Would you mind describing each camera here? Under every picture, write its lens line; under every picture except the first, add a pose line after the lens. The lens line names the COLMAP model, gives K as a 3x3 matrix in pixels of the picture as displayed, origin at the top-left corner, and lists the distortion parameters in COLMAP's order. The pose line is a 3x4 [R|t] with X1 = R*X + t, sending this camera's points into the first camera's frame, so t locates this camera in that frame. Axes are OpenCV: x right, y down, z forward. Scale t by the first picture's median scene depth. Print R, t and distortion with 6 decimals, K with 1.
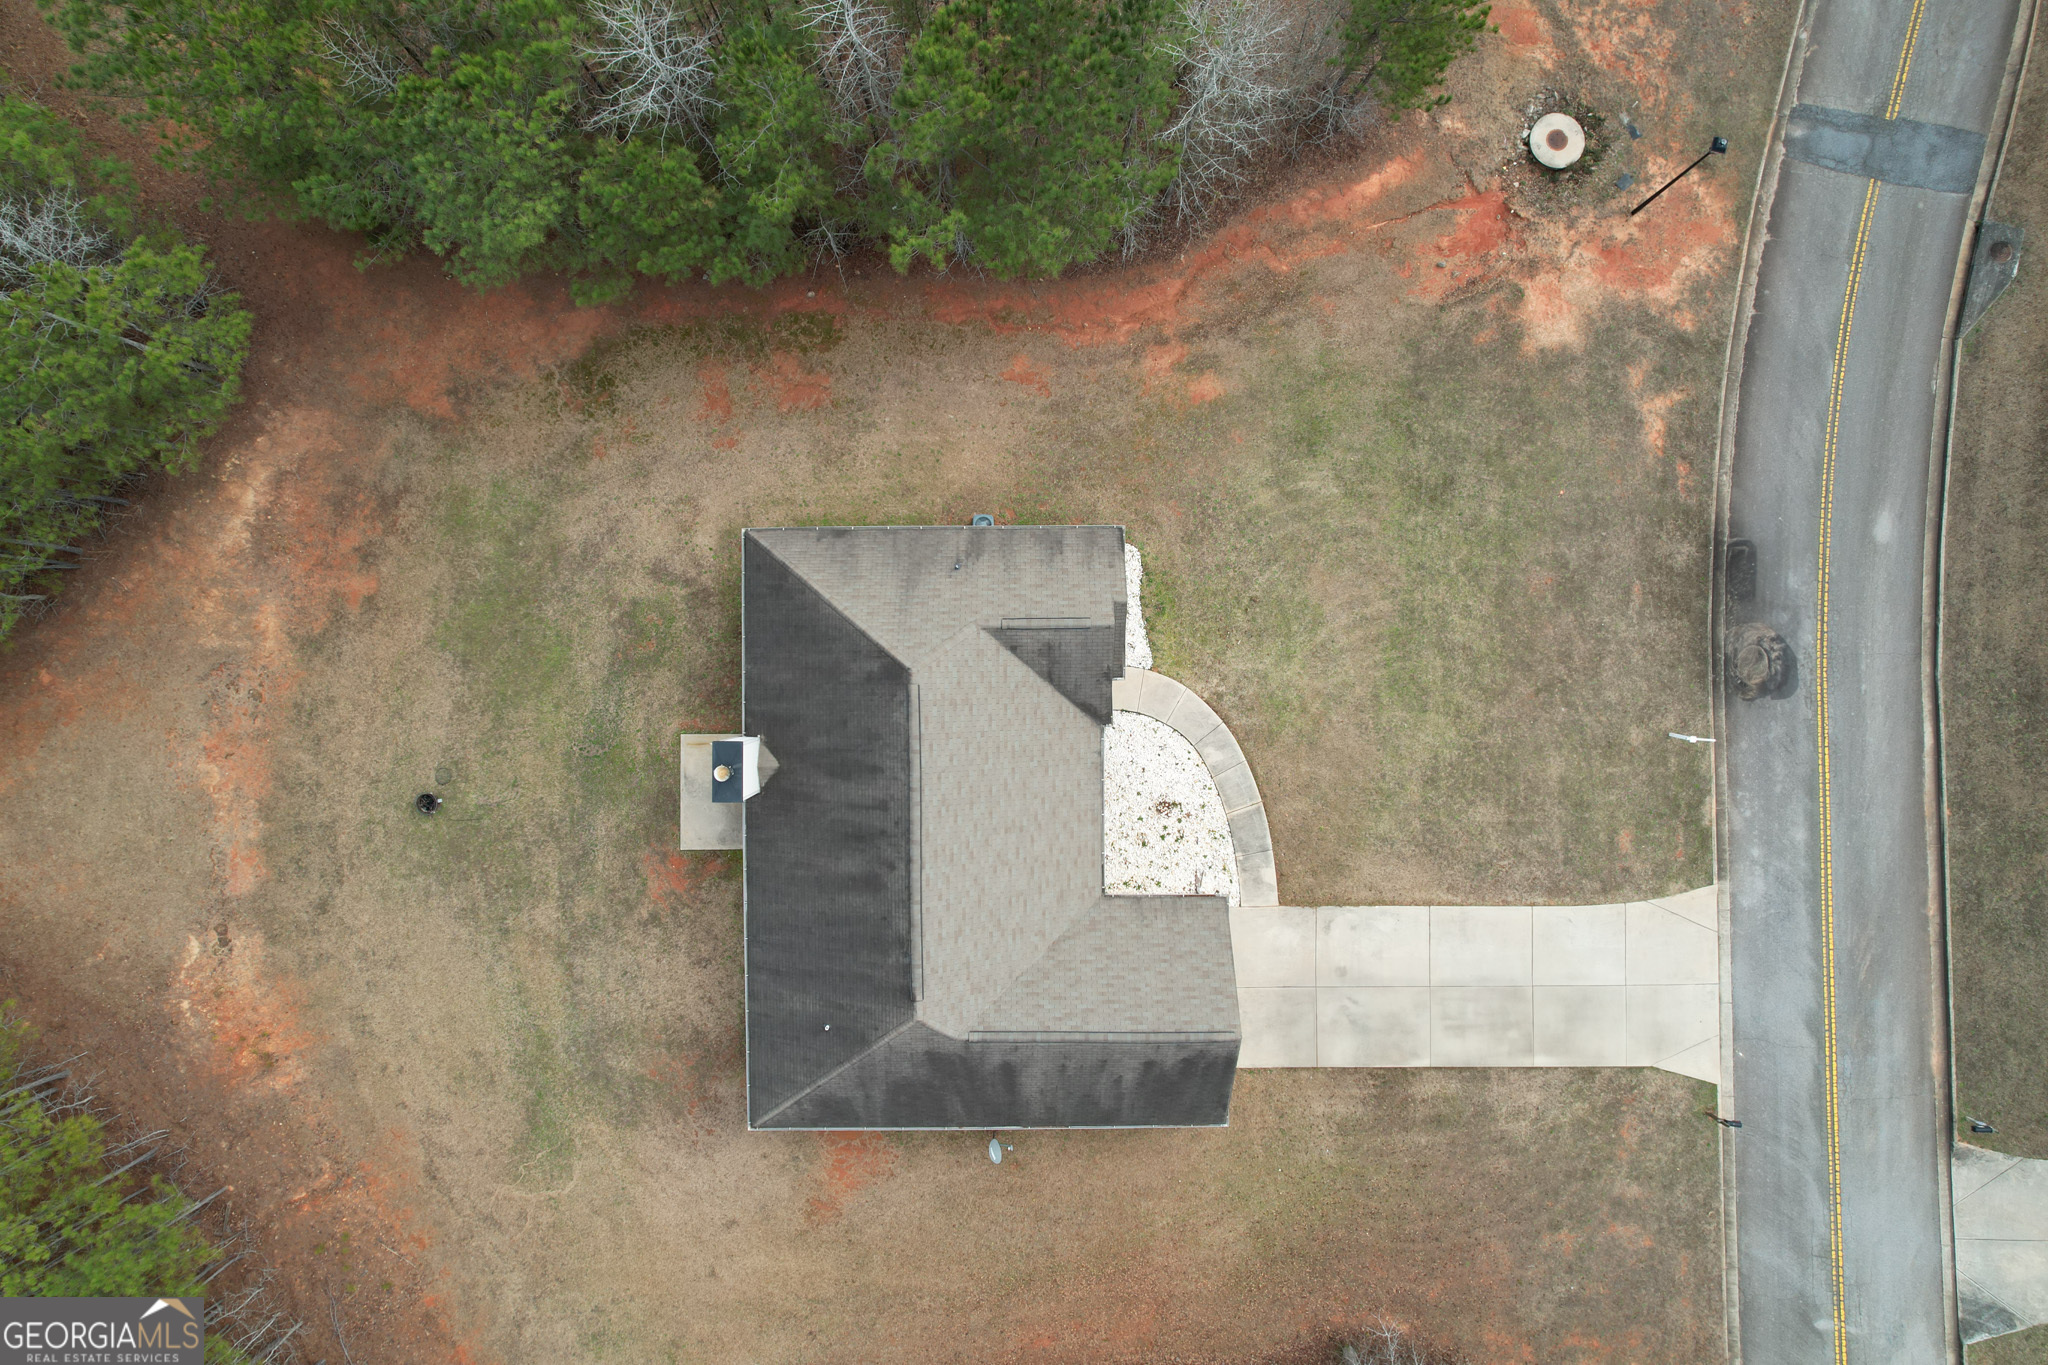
lens RADIAL K [[1312.4, 0, 1026.8], [0, 1312.4, 683.7], [0, 0, 1]] dist [-0.081131, 0.074362]
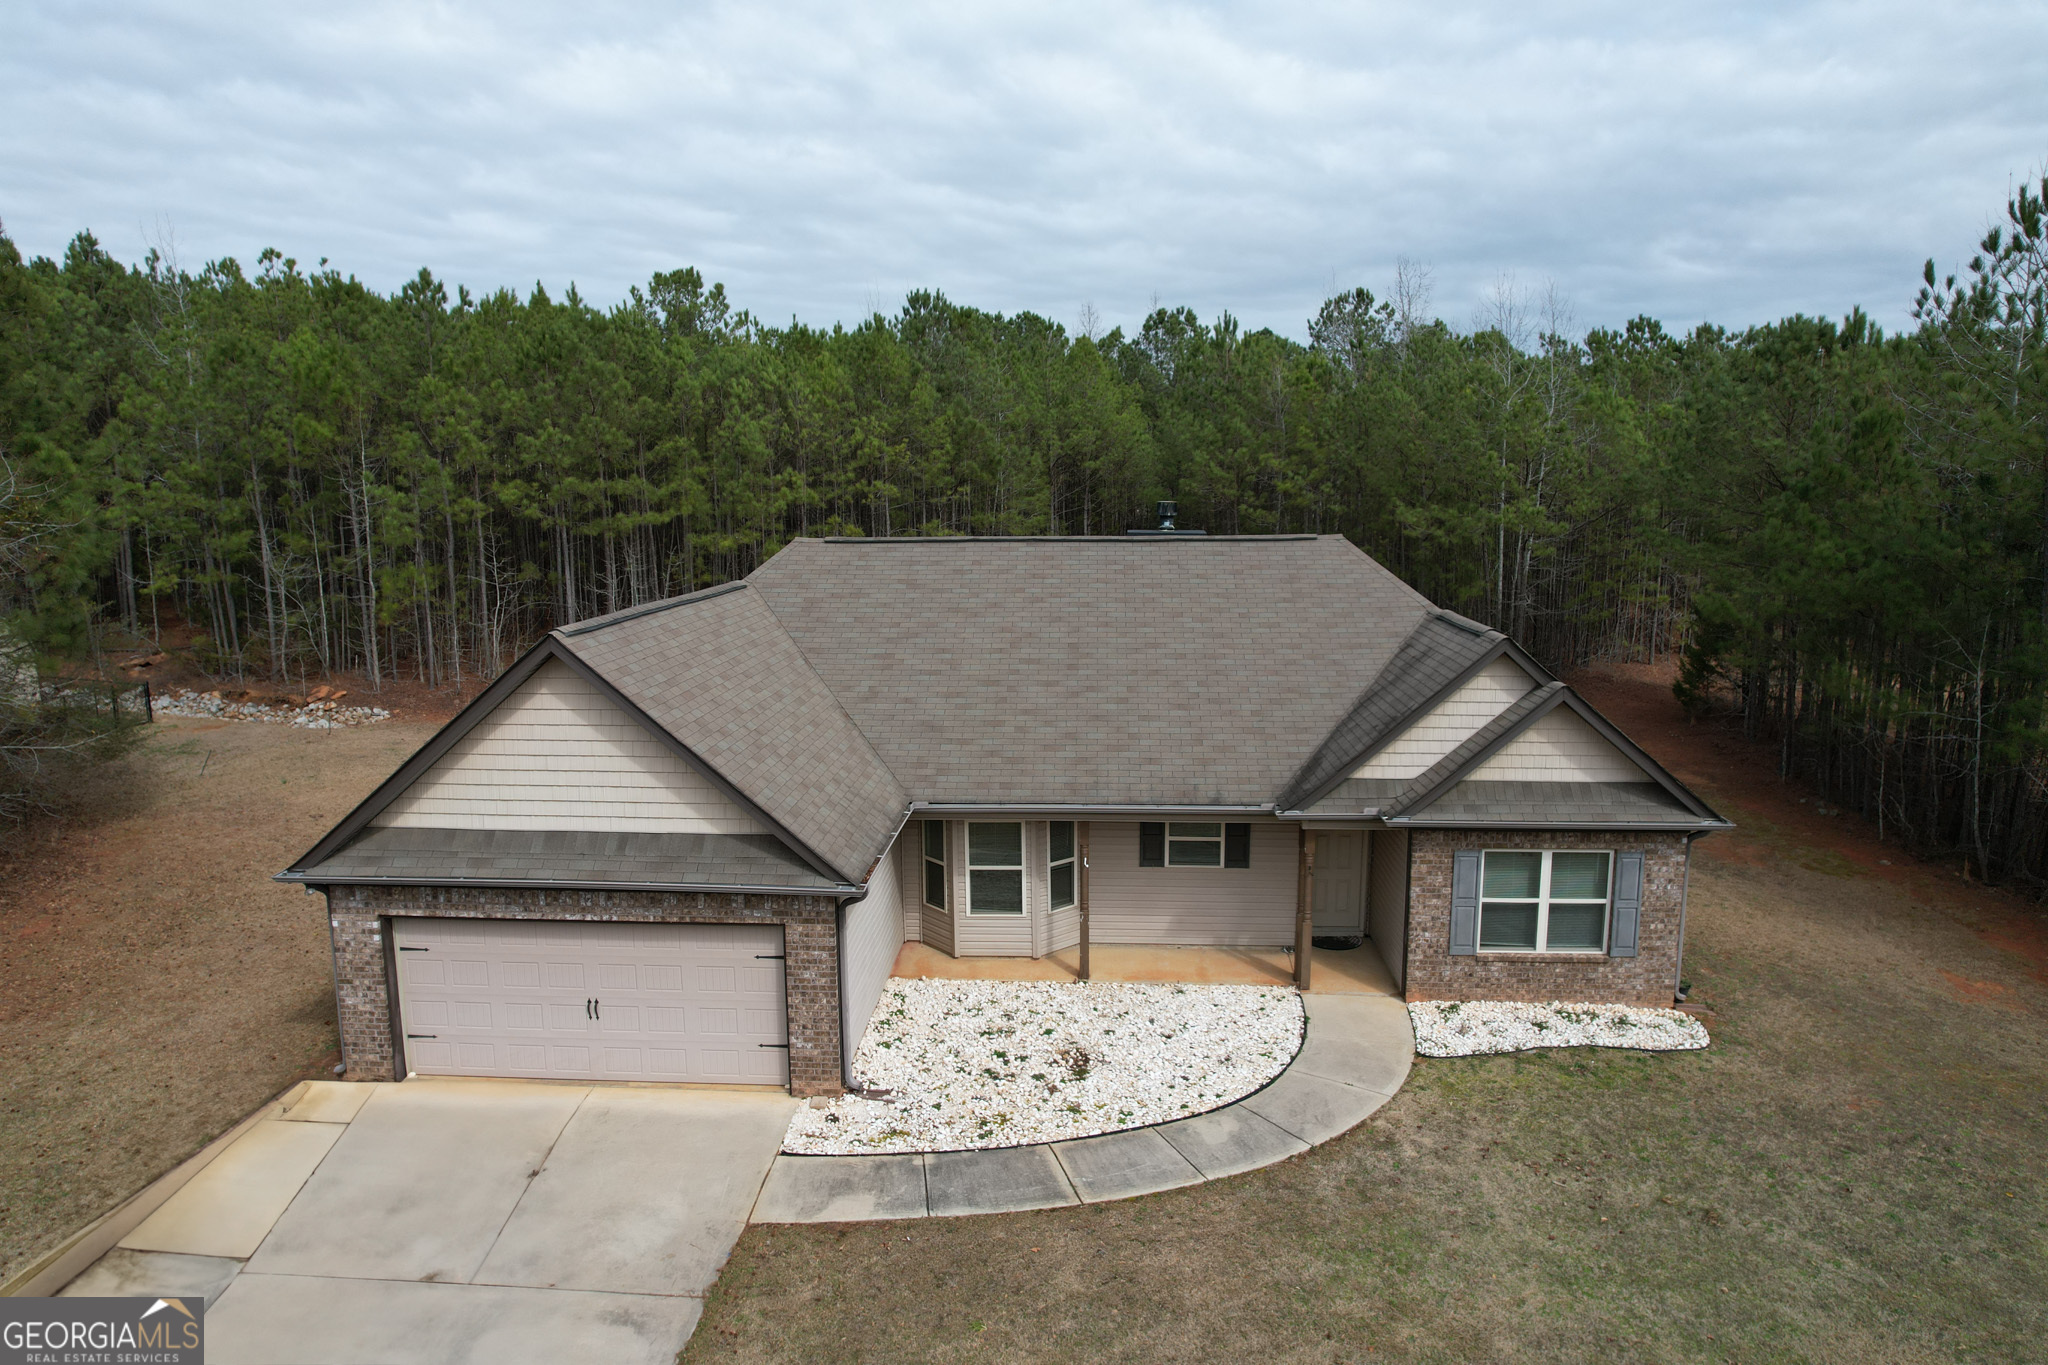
lens RADIAL K [[1312.4, 0, 1026.8], [0, 1312.4, 683.7], [0, 0, 1]] dist [-0.081131, 0.074362]
pose [[-0.062196, 0.150203, -0.986697, 0.474898], [-0.998062, -0.011455, 0.061169, 0.085407], [-0.002115, 0.988589, 0.150624, 0.823469]]
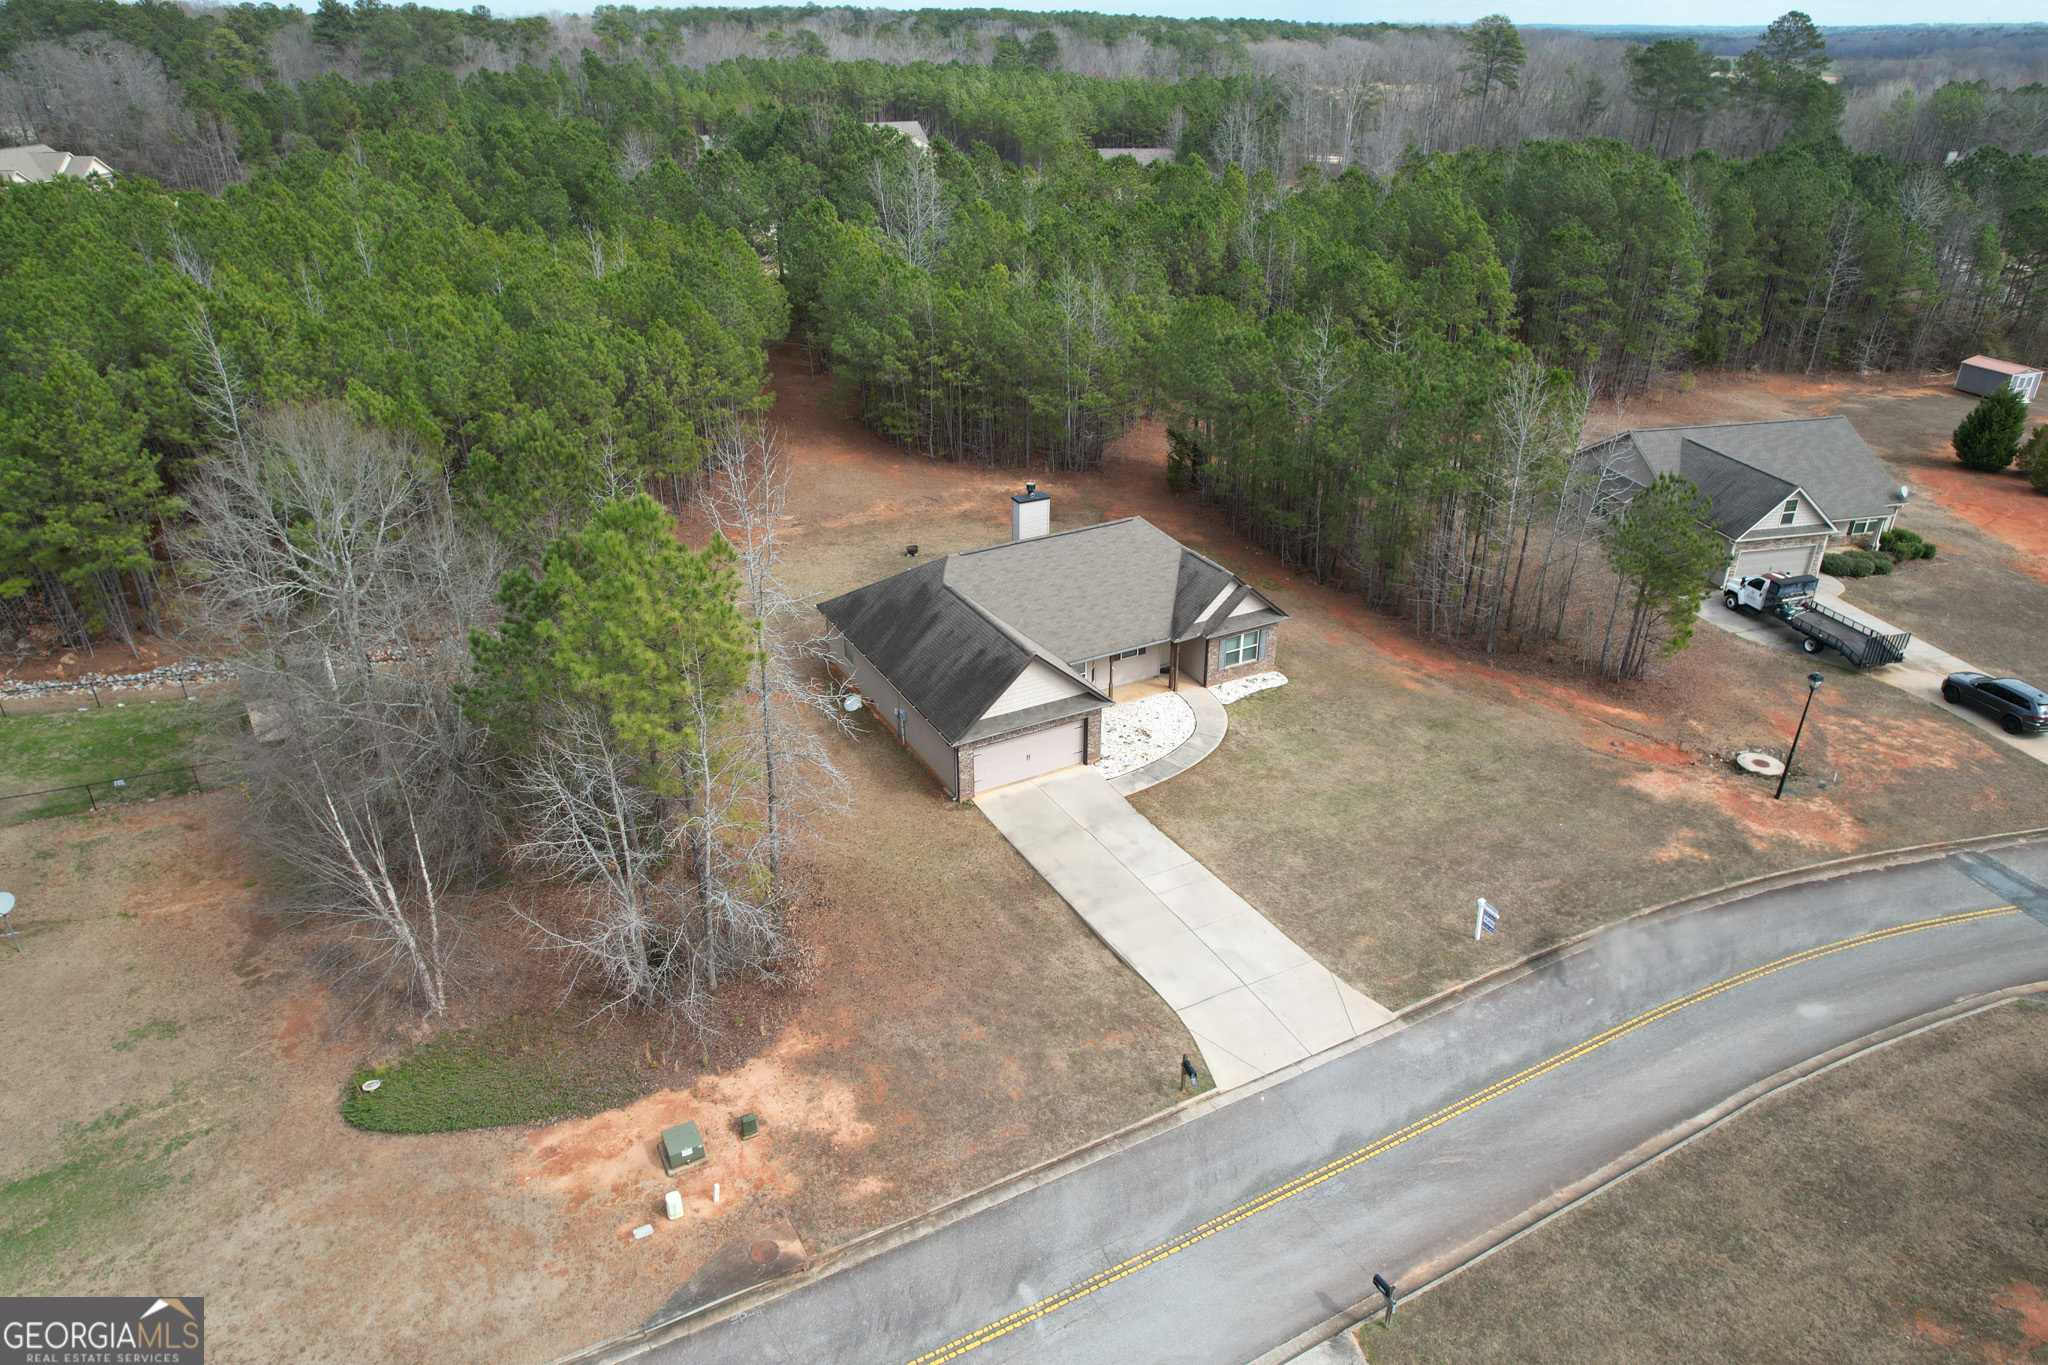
lens RADIAL K [[1312.4, 0, 1026.8], [0, 1312.4, 683.7], [0, 0, 1]] dist [-0.081131, 0.074362]
pose [[0.472201, 0.395913, -0.787578, 1.043007], [-0.881489, 0.213757, -0.421051, 0.722999], [0.001651, 0.893062, 0.449930, 0.374220]]
